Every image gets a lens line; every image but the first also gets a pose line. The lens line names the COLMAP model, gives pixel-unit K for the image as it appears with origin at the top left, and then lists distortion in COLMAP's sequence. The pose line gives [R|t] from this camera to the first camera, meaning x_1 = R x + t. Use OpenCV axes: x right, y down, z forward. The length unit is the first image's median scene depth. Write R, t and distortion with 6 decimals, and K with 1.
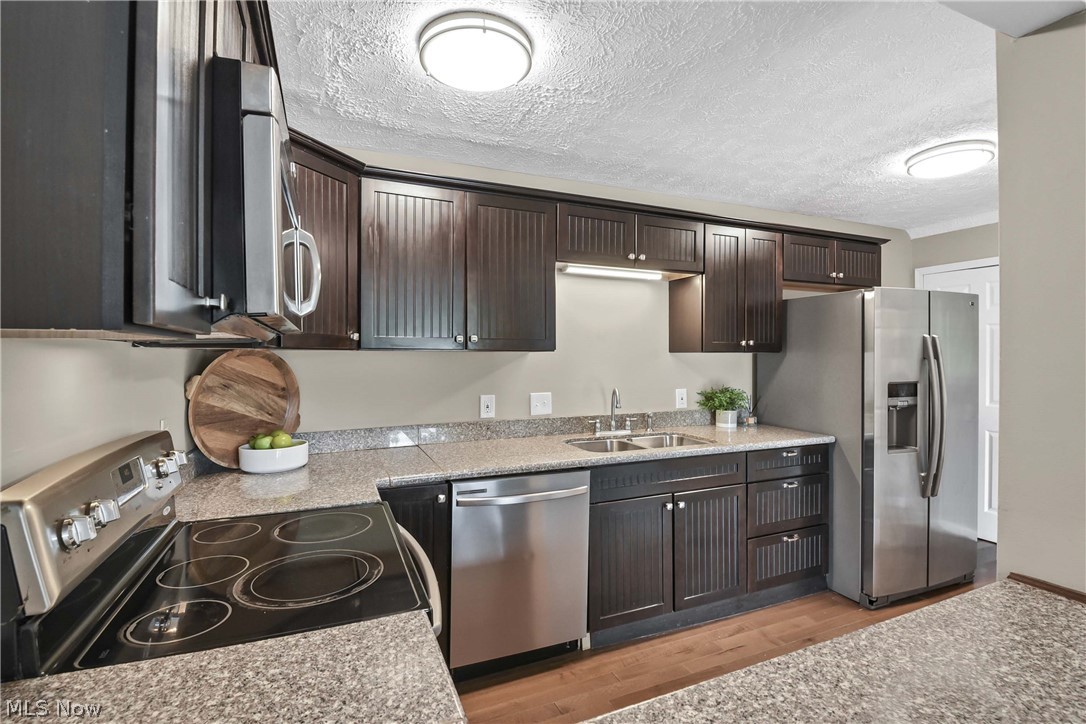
lens RADIAL K [[480.8, 0, 516.2], [0, 480.8, 362.5], [0, 0, 1]] dist [0.018325, -0.000108]
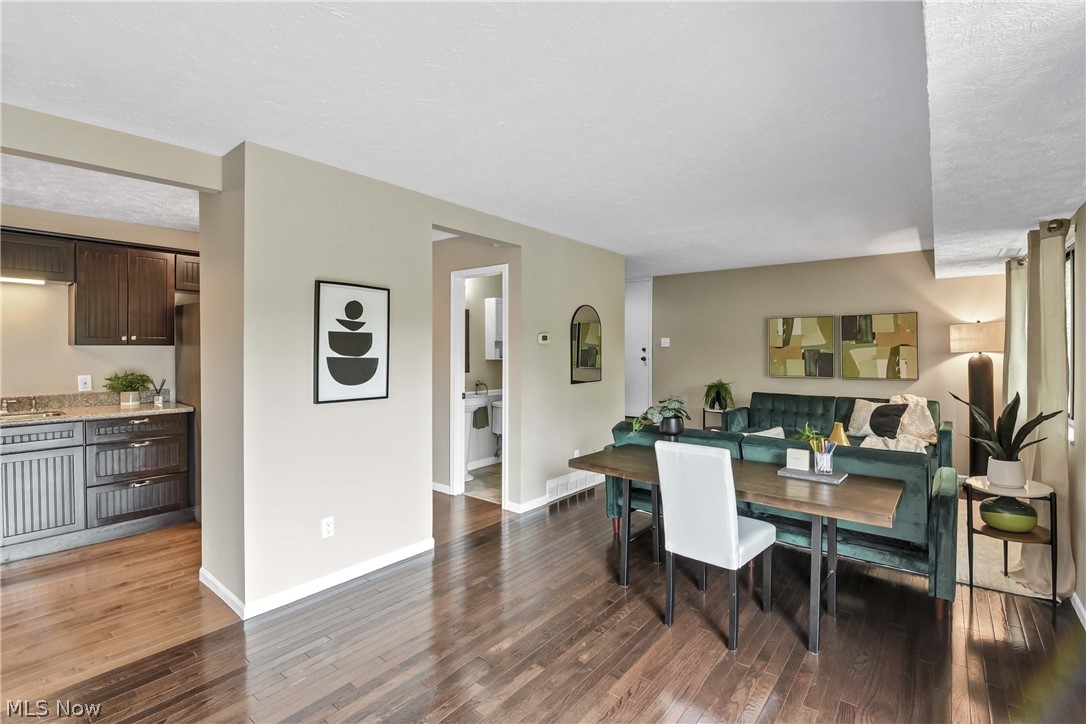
lens RADIAL K [[498.7, 0, 537.9], [0, 498.7, 353.3], [0, 0, 1]] dist [-0.010671, -0.000036]
pose [[0.874934, -0.001972, 0.484238, 0.821221], [0.003397, 0.999992, -0.002065, 0.006704], [-0.484230, 0.003451, 0.874934, -0.705665]]
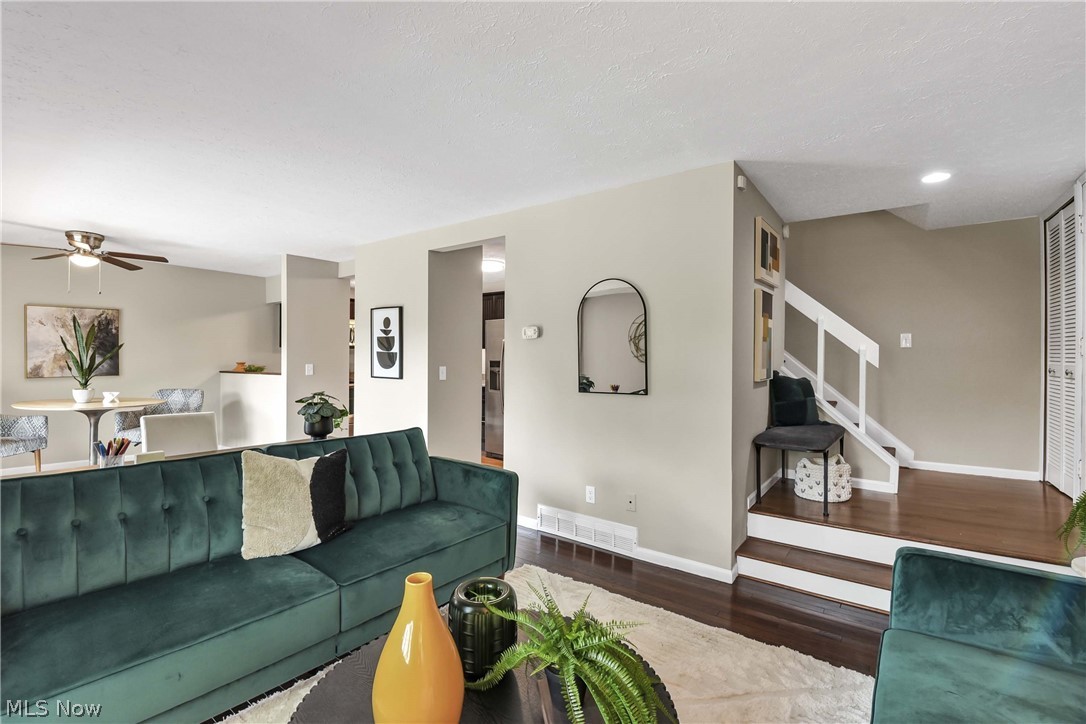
lens RADIAL K [[481.2, 0, 543.0], [0, 481.2, 362.0], [0, 0, 1]] dist [0.001173, -0.007856]
pose [[0.508698, 0.011114, -0.860873, 2.690503], [-0.012856, 0.999903, 0.005313, 0.030872], [0.860849, 0.008365, 0.508791, 0.027810]]
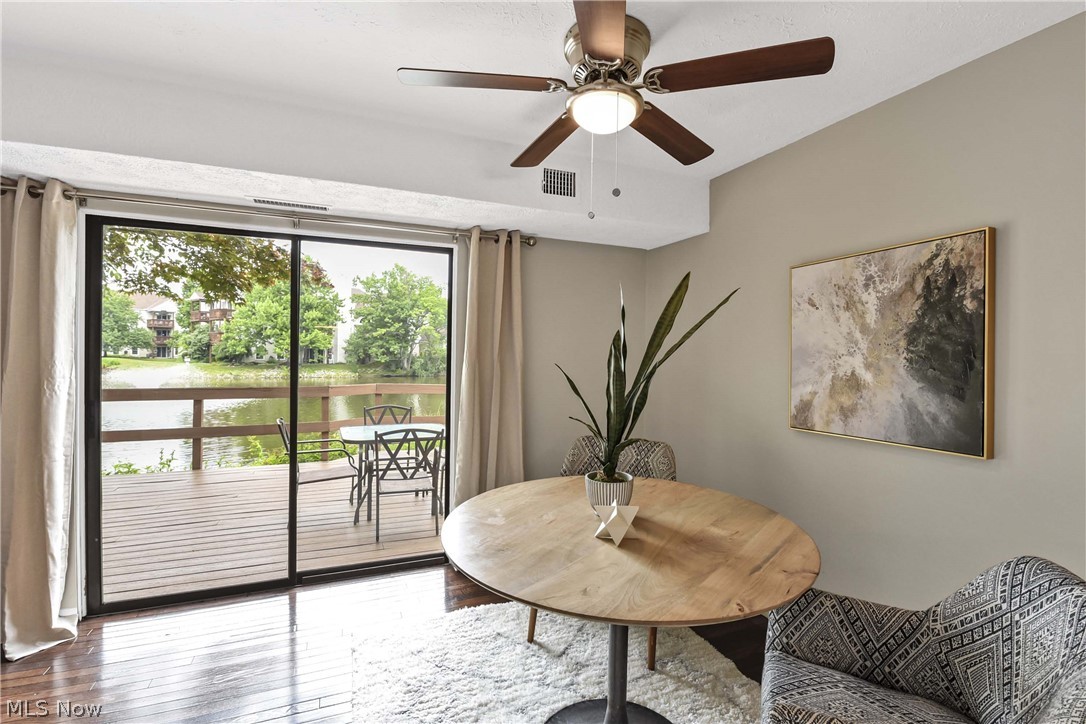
lens RADIAL K [[481.2, 0, 543.0], [0, 481.2, 362.0], [0, 0, 1]] dist [0.001173, -0.007856]
pose [[-0.999741, -0.016252, -0.015928, 0.584630], [-0.016607, 0.999611, 0.022402, 0.001662], [0.015558, 0.022660, -0.999622, 0.090449]]
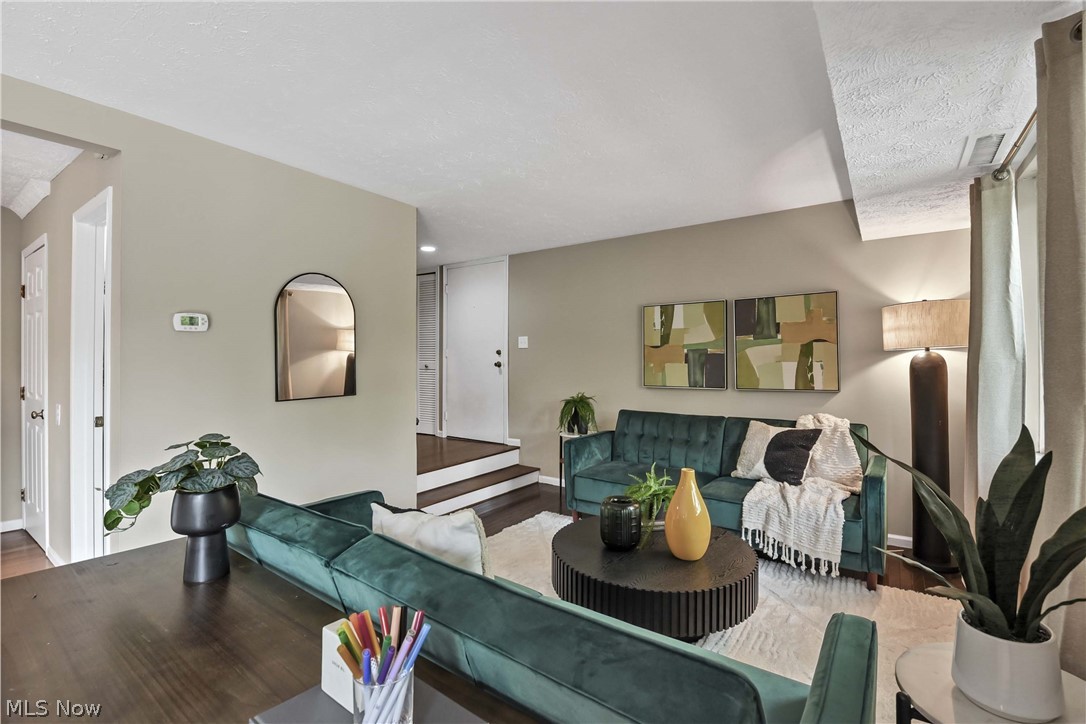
lens RADIAL K [[481.2, 0, 543.0], [0, 481.2, 362.0], [0, 0, 1]] dist [0.001173, -0.007856]
pose [[0.844730, -0.000428, 0.535192, 1.693758], [0.005633, 0.999951, -0.008092, 0.038123], [-0.535163, 0.009850, 0.844692, -0.394750]]
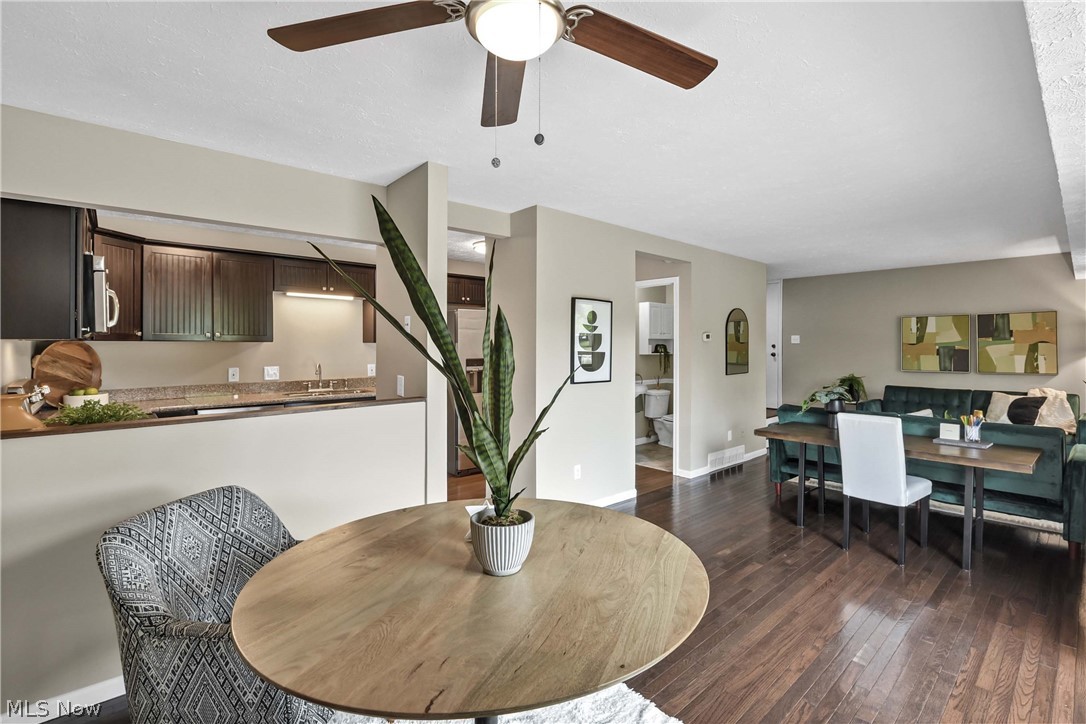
lens RADIAL K [[498.6, 0, 532.5], [0, 498.6, 349.3], [0, 0, 1]] dist [-0.021706, -0.001337]
pose [[0.945587, -0.000155, 0.325370, 0.348496], [0.001334, 0.999993, -0.003401, 0.009810], [-0.325368, 0.003650, 0.945581, -0.922908]]
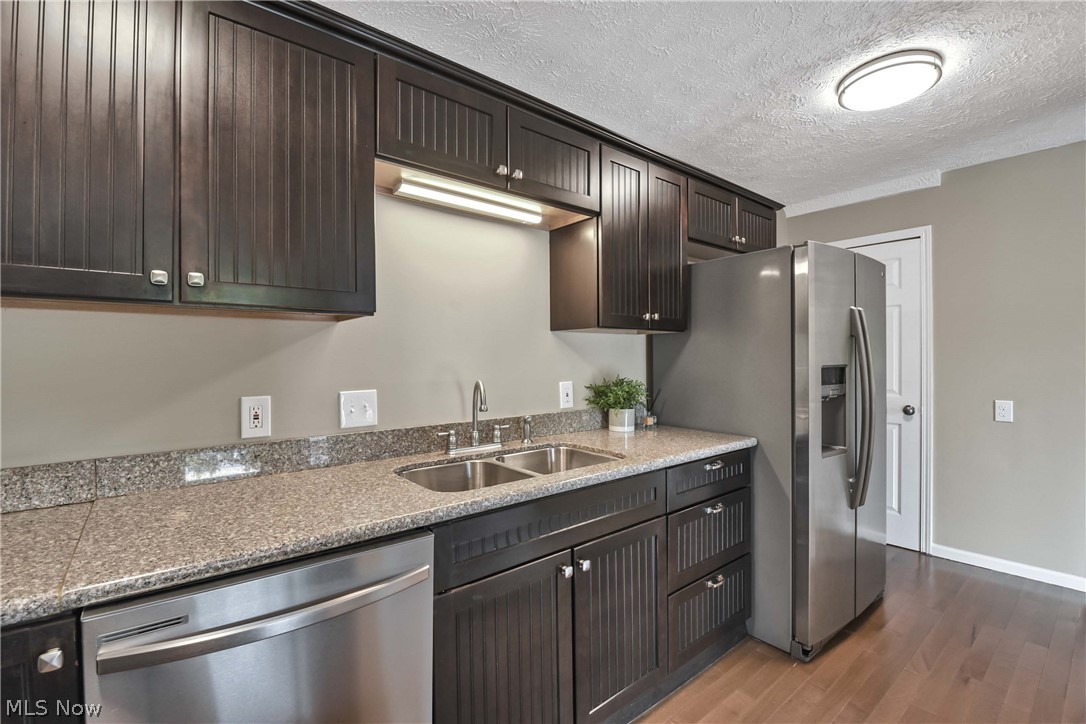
lens RADIAL K [[471.9, 0, 507.3], [0, 471.9, 356.5], [0, 0, 1]] dist [0.000656, -0.007601]
pose [[0.963362, -0.003668, 0.268179, 0.072286], [0.008628, 0.999813, -0.017321, 0.031615], [-0.268065, 0.019000, 0.963213, 0.372785]]
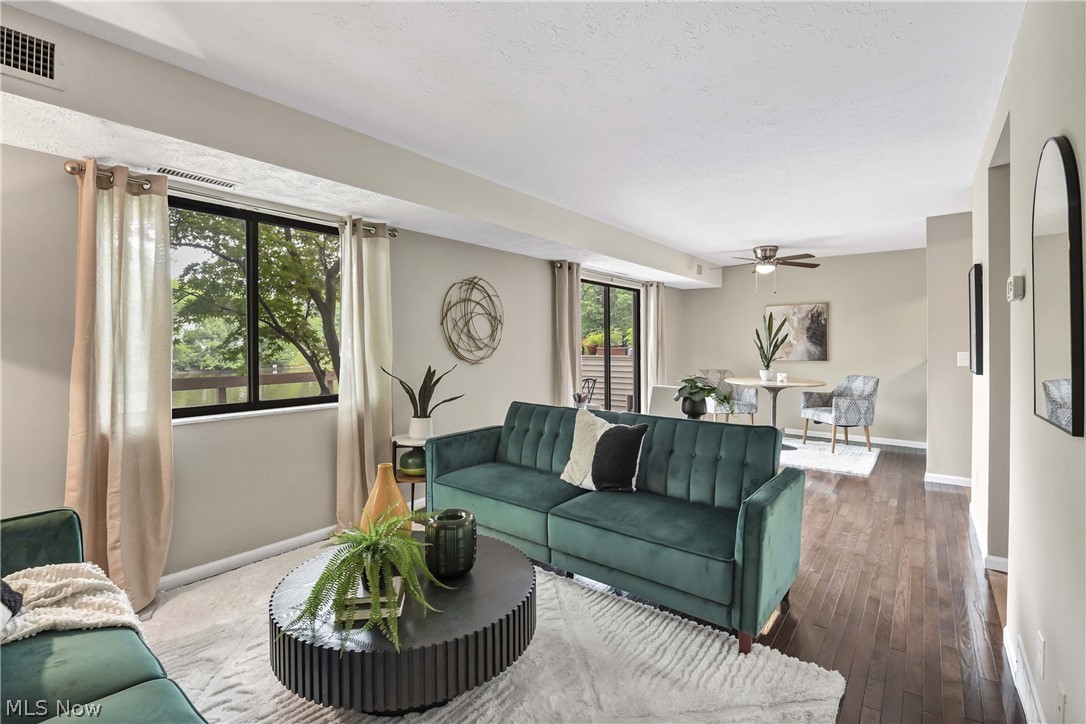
lens RADIAL K [[517.1, 0, 528.9], [0, 517.1, 345.1], [0, 0, 1]] dist [-0.000360, -0.011613]
pose [[-0.859765, 0.003122, -0.510680, 2.518575], [-0.001771, 0.999957, 0.009095, 0.026169], [0.510686, 0.008724, -0.859723, 0.906779]]
